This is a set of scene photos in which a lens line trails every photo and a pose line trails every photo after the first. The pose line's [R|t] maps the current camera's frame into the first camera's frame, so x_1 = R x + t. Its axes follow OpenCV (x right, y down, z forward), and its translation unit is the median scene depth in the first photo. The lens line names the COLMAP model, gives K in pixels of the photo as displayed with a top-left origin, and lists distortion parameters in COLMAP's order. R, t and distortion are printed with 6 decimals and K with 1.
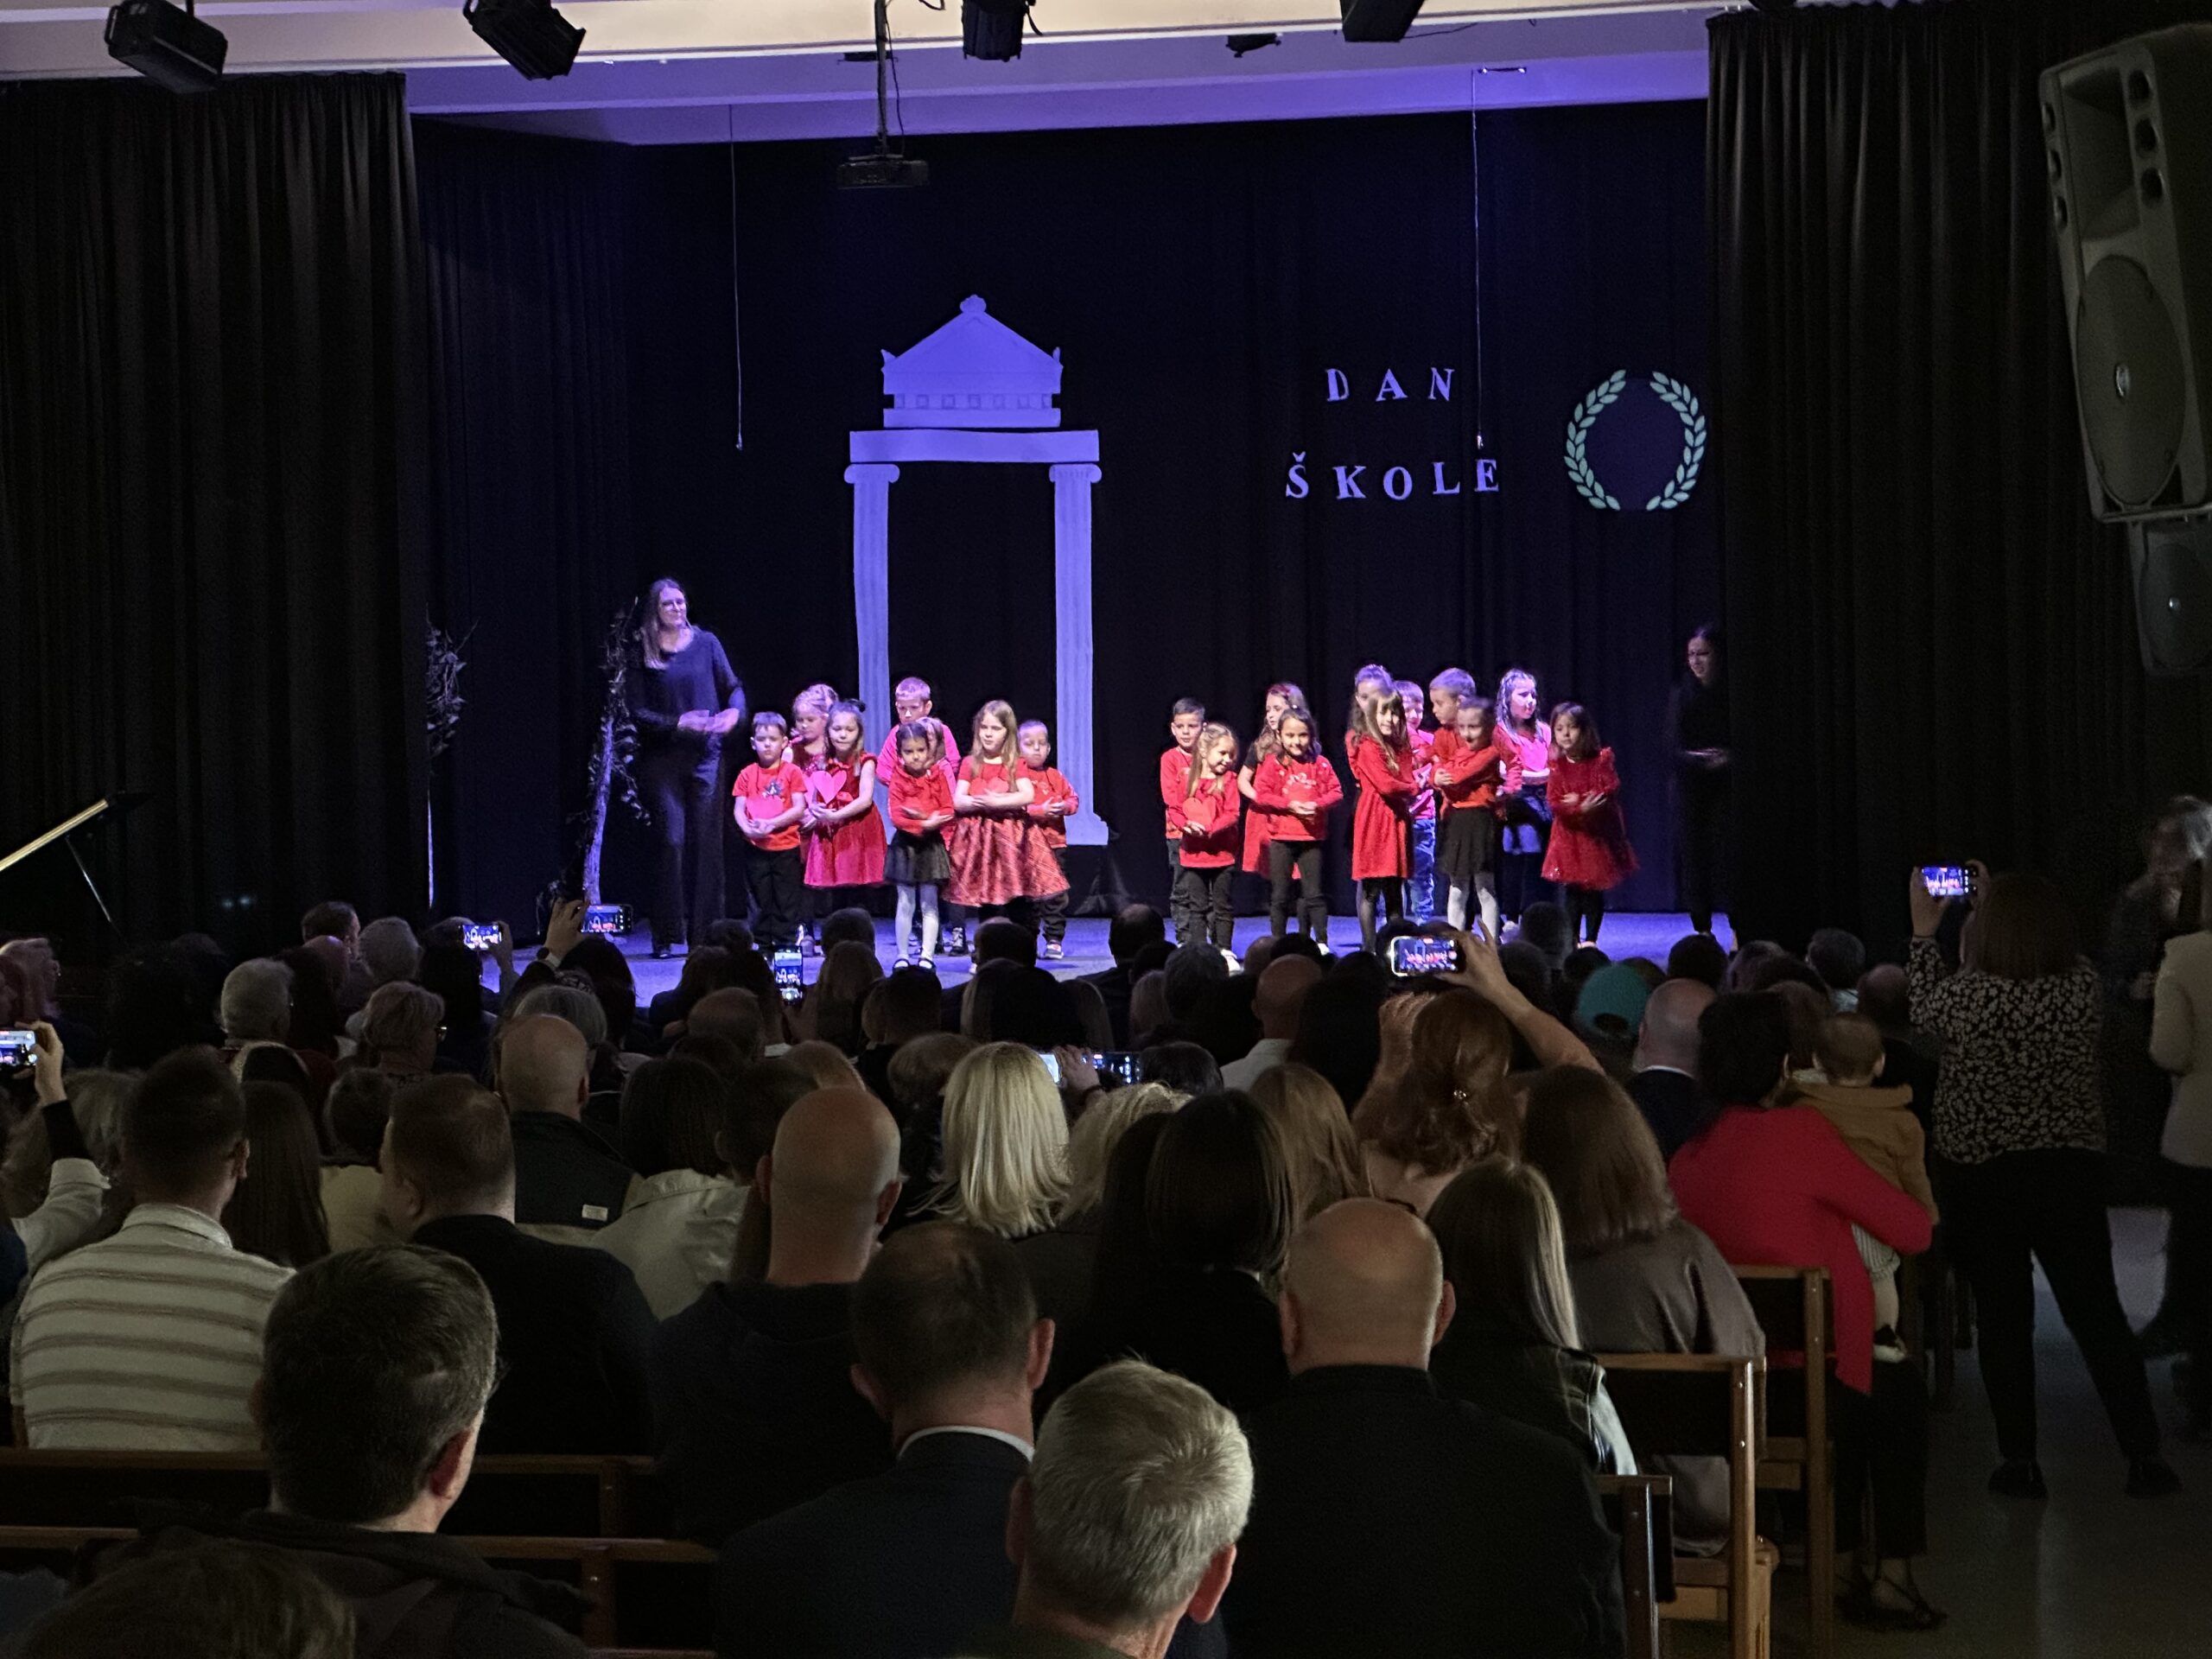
lens RADIAL K [[5011.1, 0, 1102.8], [0, 5011.1, 831.0], [0, 0, 1]] dist [0.120143, 0.000000]
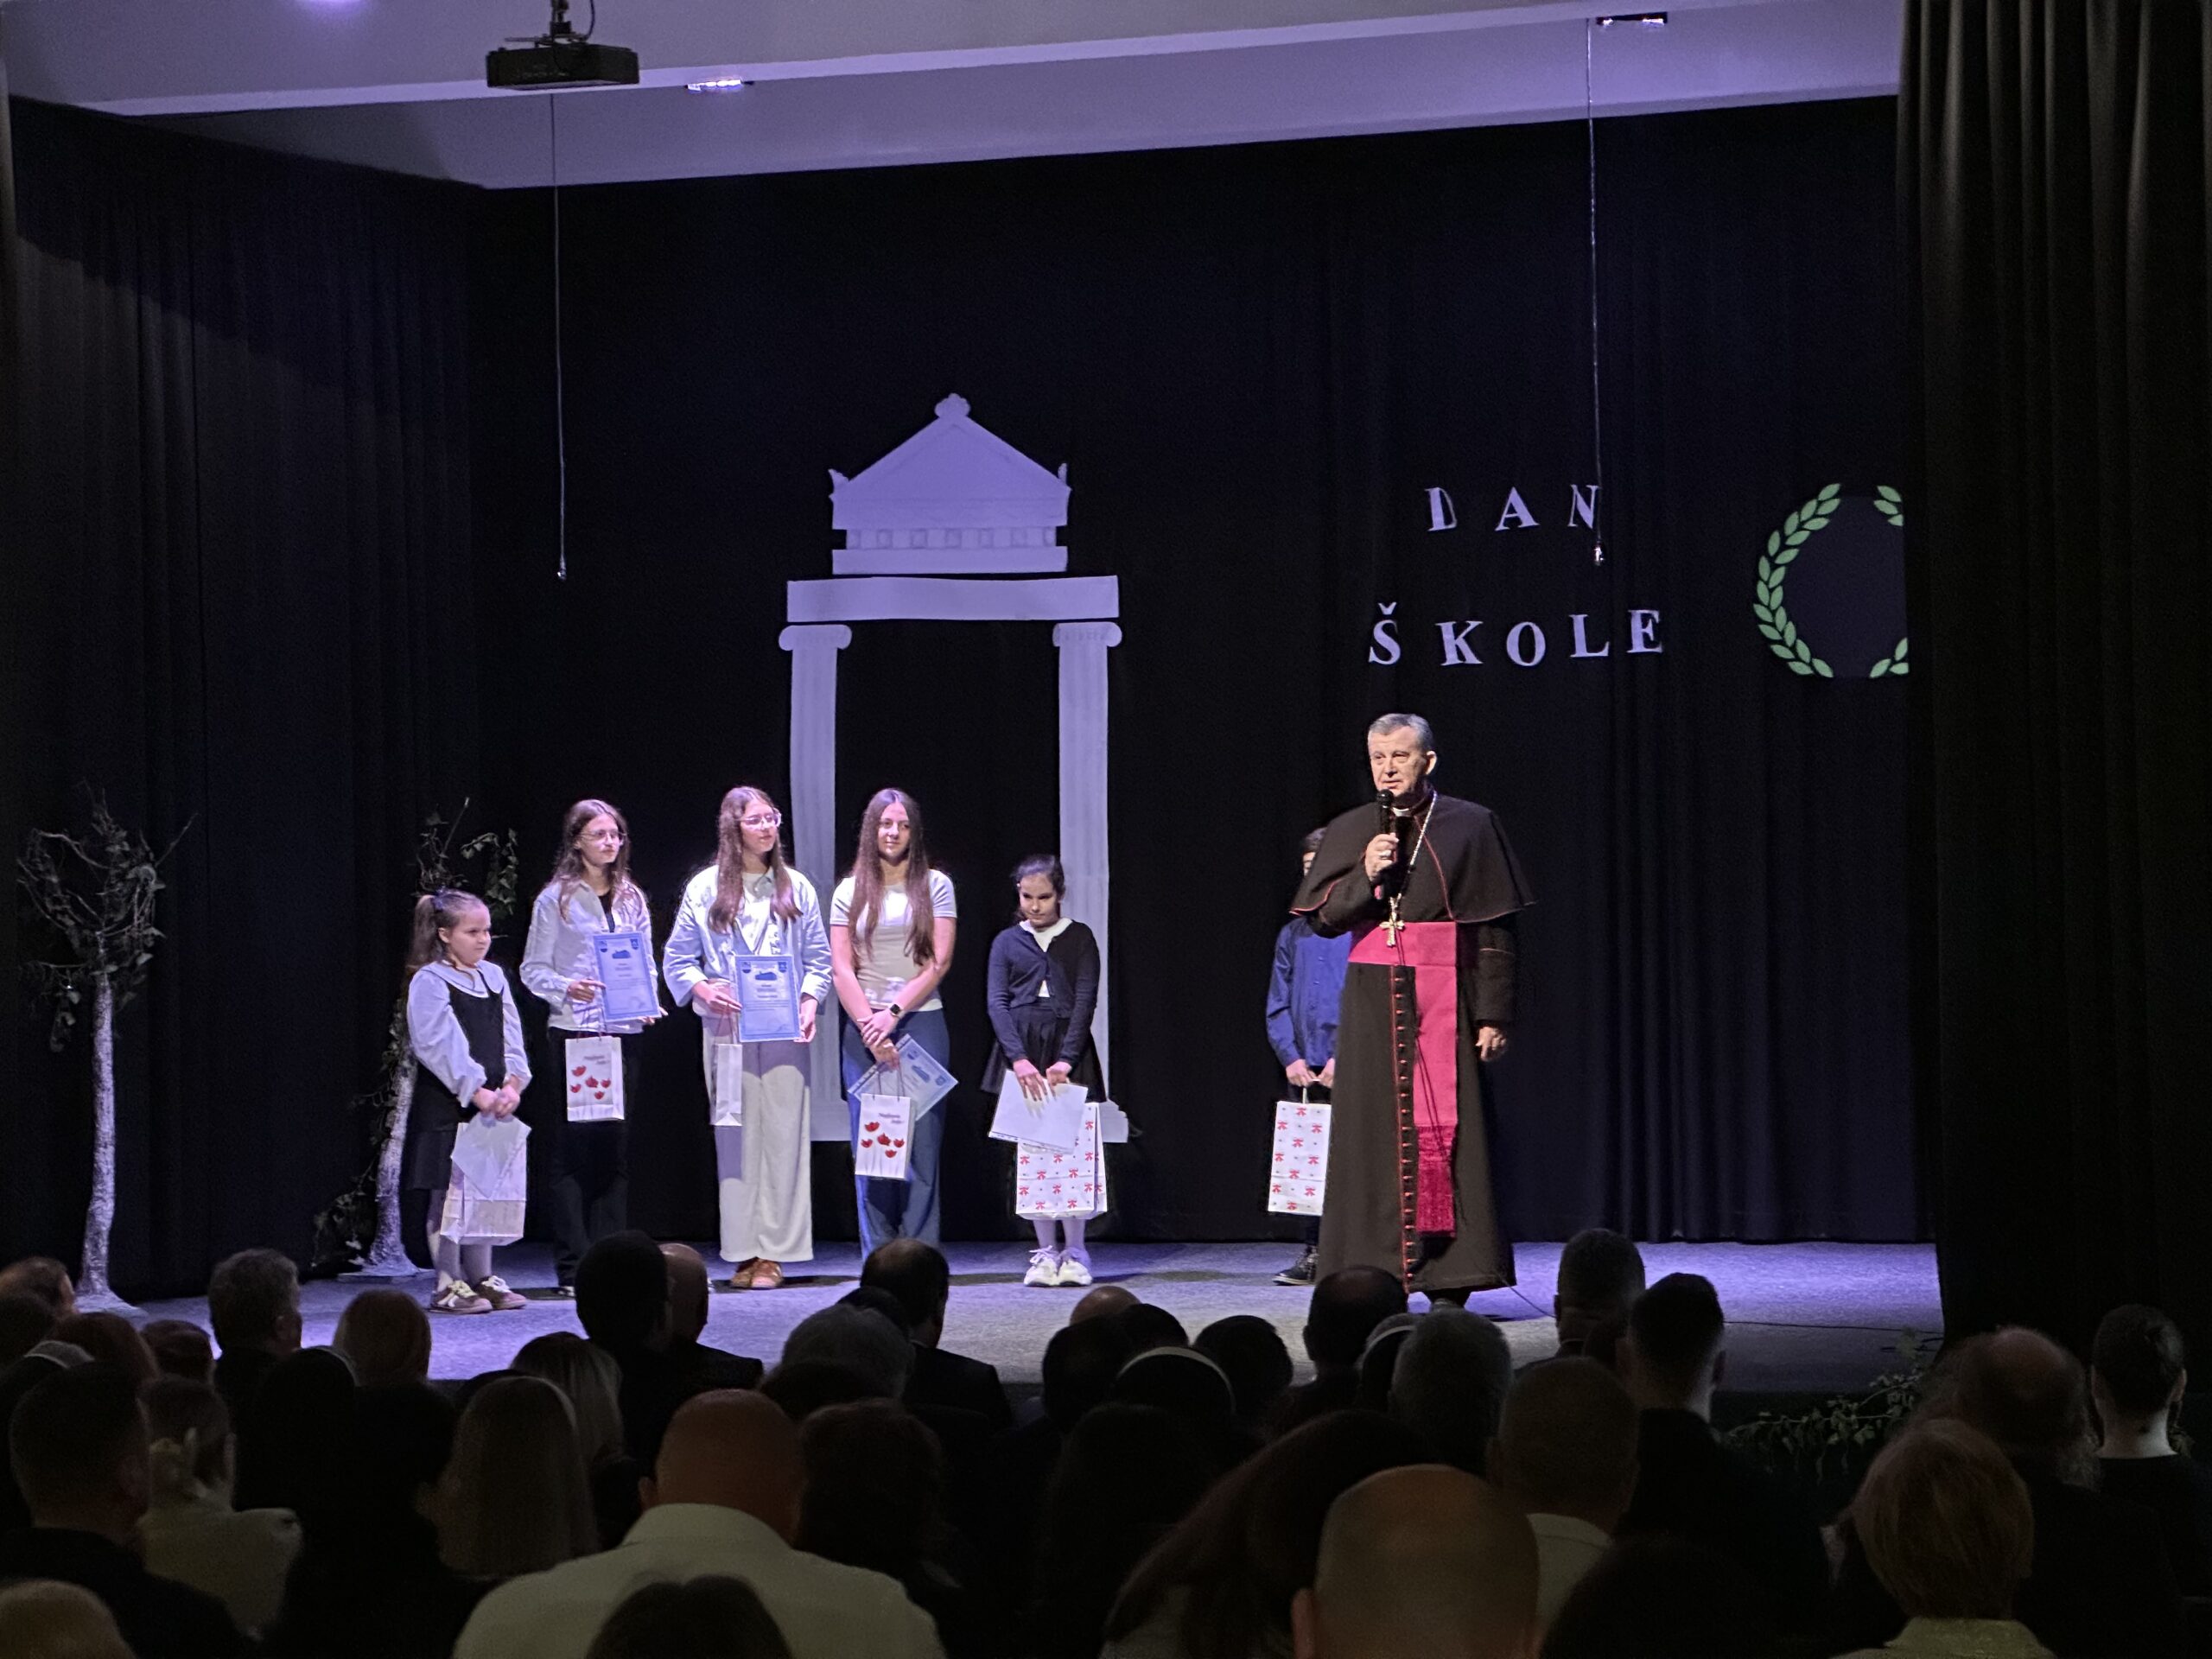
lens RADIAL K [[5011.1, 0, 1109.3], [0, 5011.1, 826.4], [0, 0, 1]] dist [0.120143, 0.000000]
pose [[0.996920, 0.001384, -0.078418, 0.055735], [-0.006368, 0.997971, -0.063345, 0.002848], [0.078172, 0.063649, 0.994906, 0.279176]]
